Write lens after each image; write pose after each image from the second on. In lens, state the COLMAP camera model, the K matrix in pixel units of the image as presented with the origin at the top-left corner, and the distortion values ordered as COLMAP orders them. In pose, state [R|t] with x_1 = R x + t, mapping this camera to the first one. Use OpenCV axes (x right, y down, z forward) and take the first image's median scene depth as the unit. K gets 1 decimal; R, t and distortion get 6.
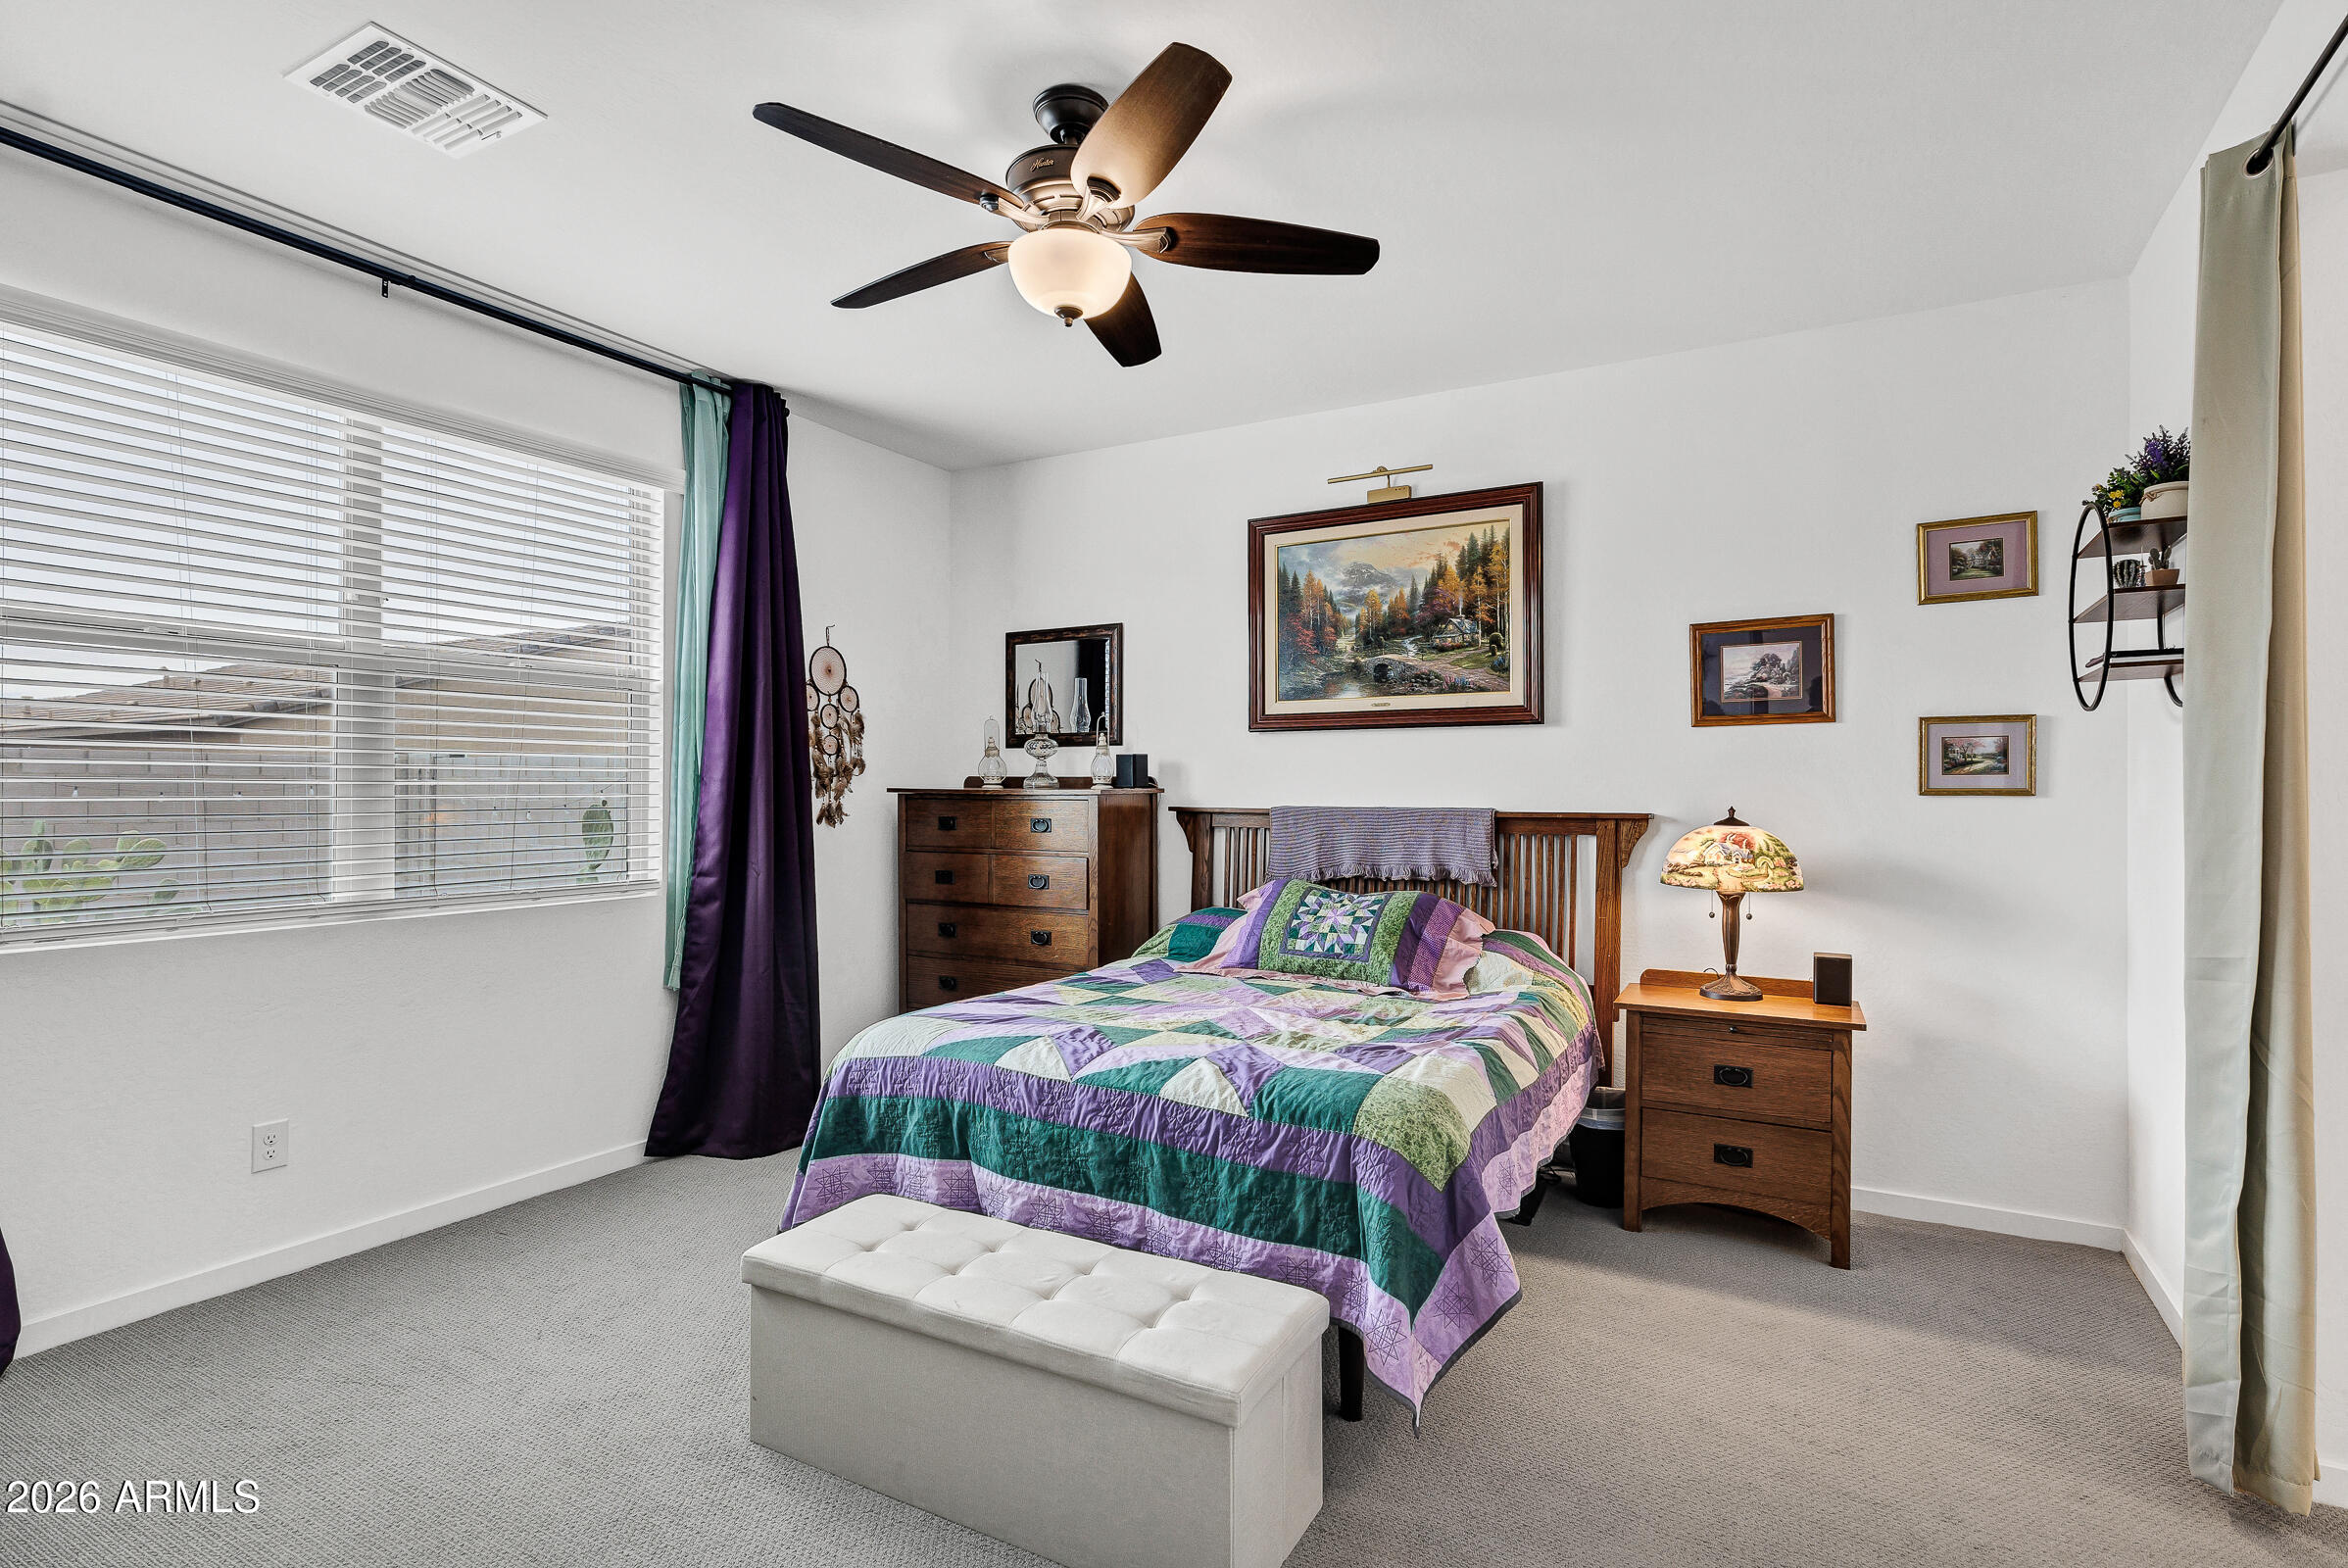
lens RADIAL K [[1180.2, 0, 1174.0], [0, 1180.2, 784.0], [0, 0, 1]] dist [0.001327, -0.000091]
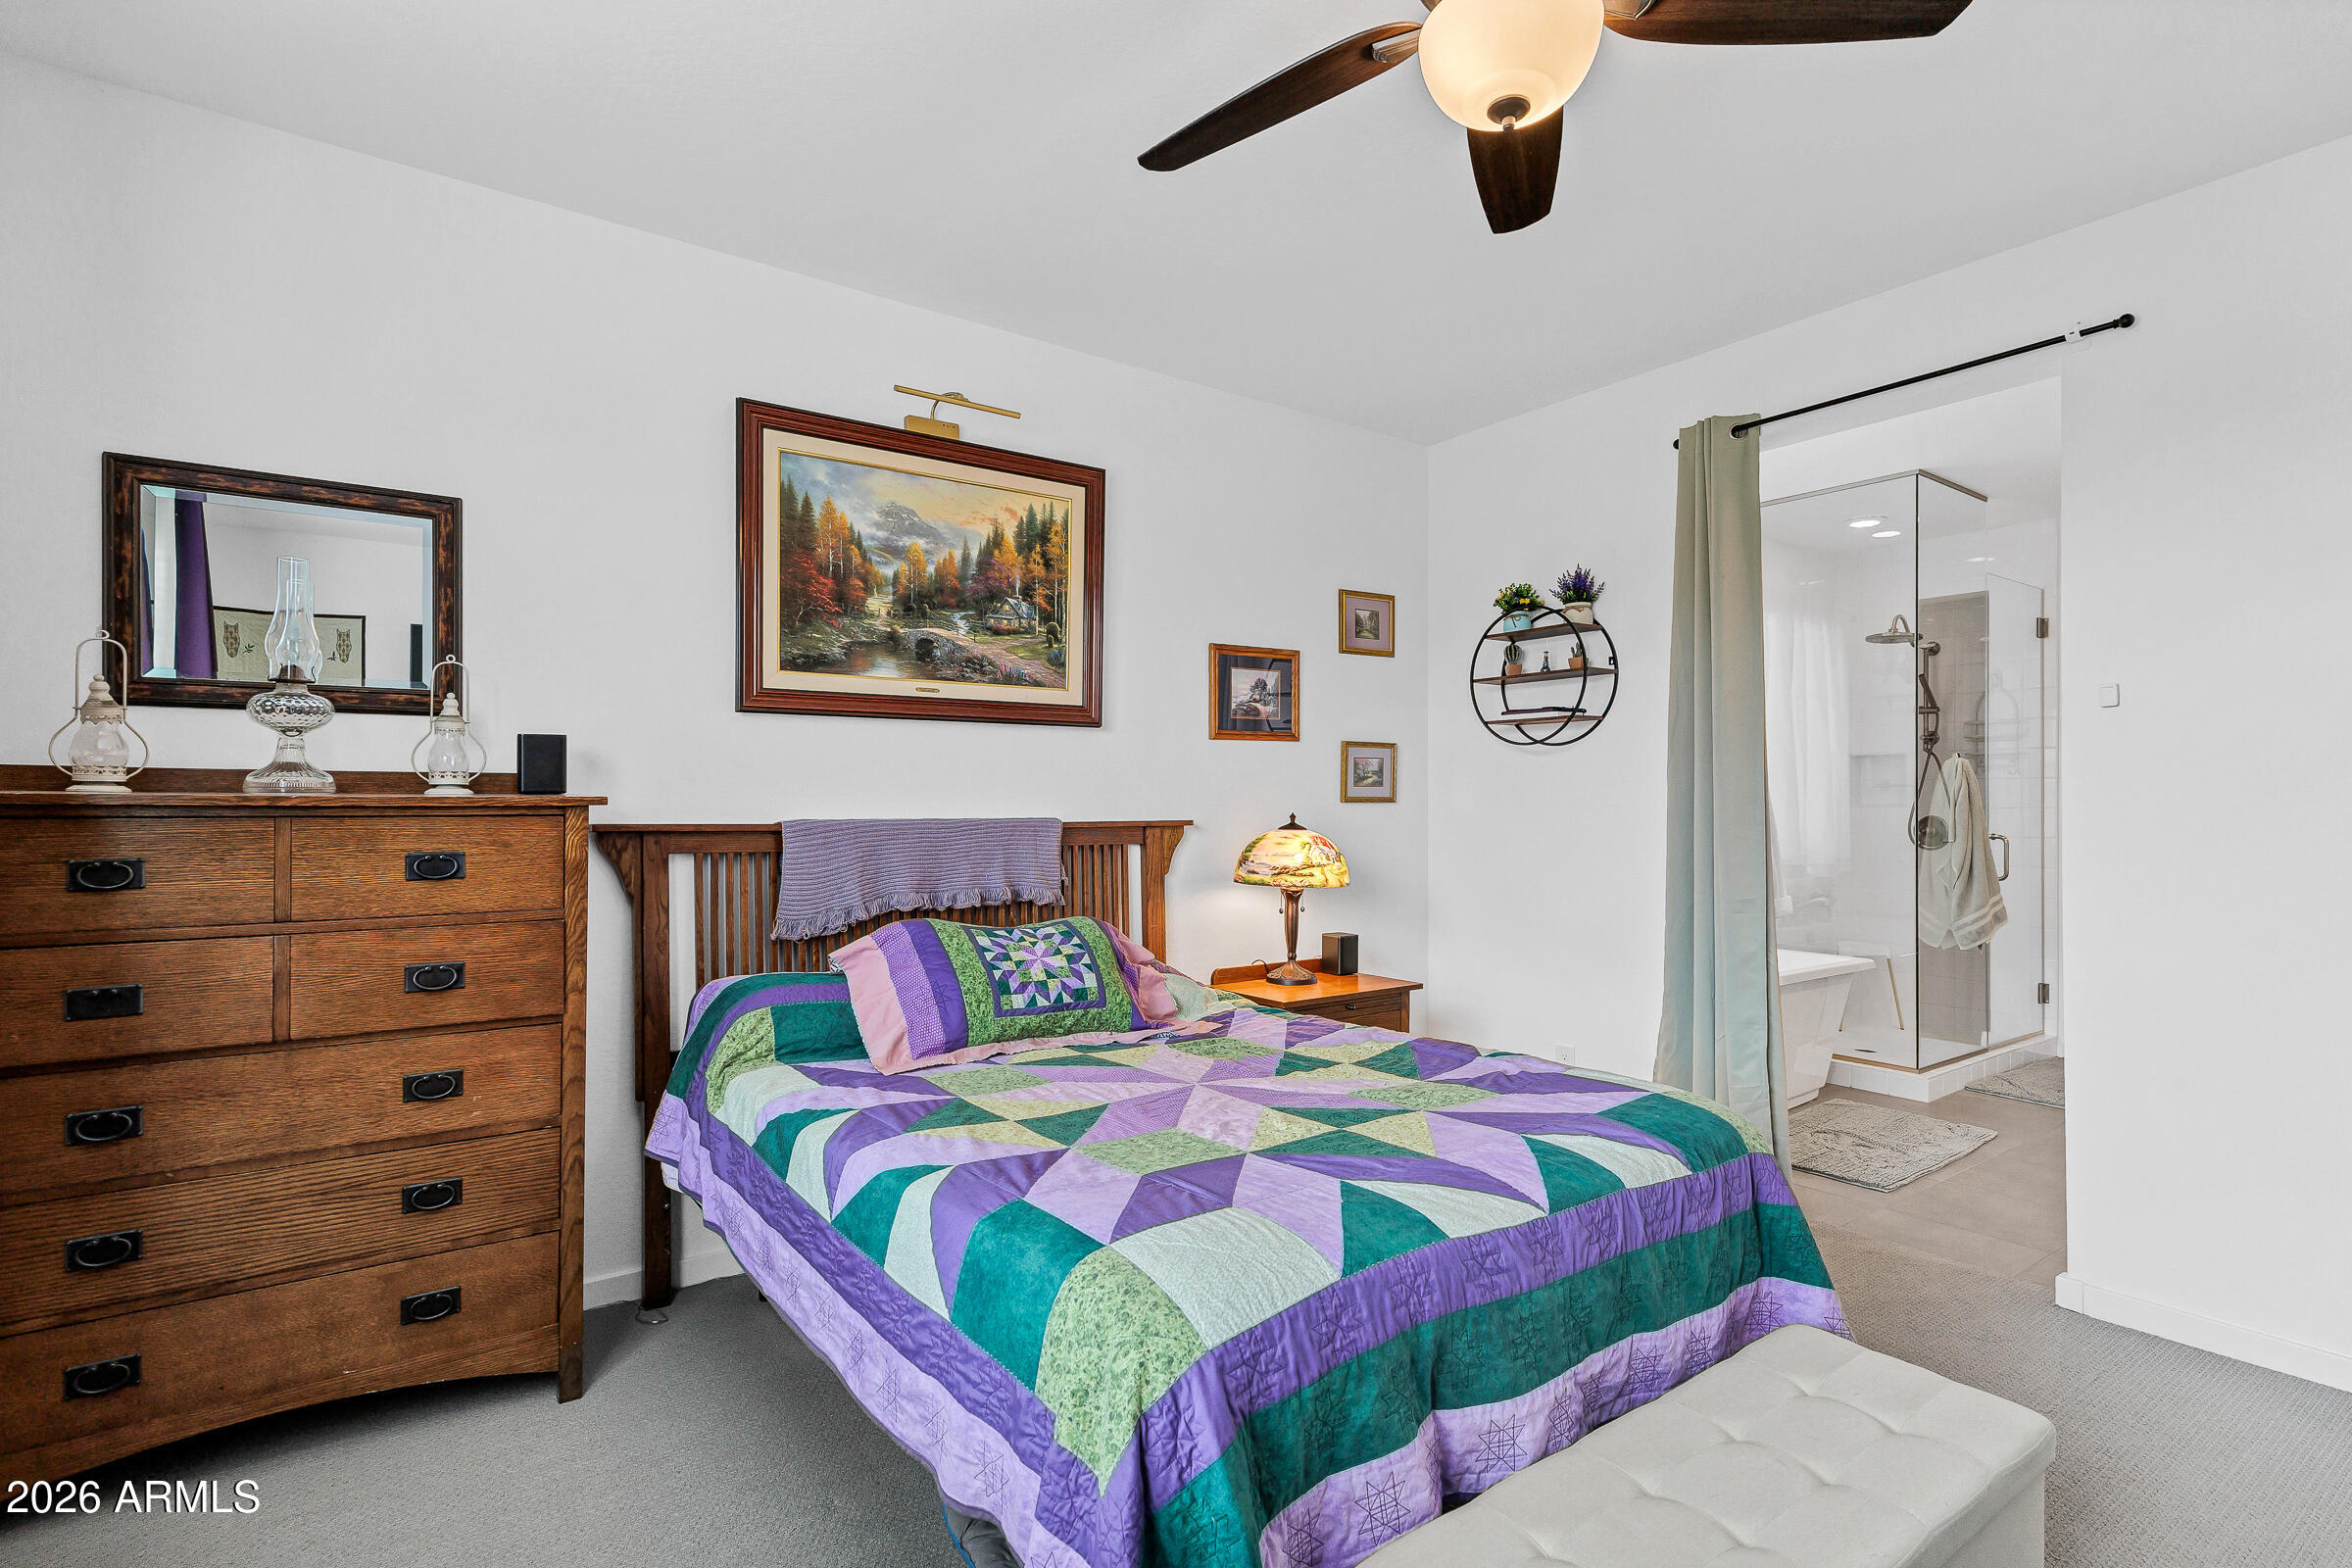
lens RADIAL K [[1148.4, 0, 1178.3], [0, 1148.4, 800.5], [0, 0, 1]] dist [0.002156, -0.000058]
pose [[0.406148, -0.003260, 0.913801, -0.480995], [-0.008595, 0.999936, 0.007387, -0.000017], [-0.913767, -0.010854, 0.406094, 0.550609]]
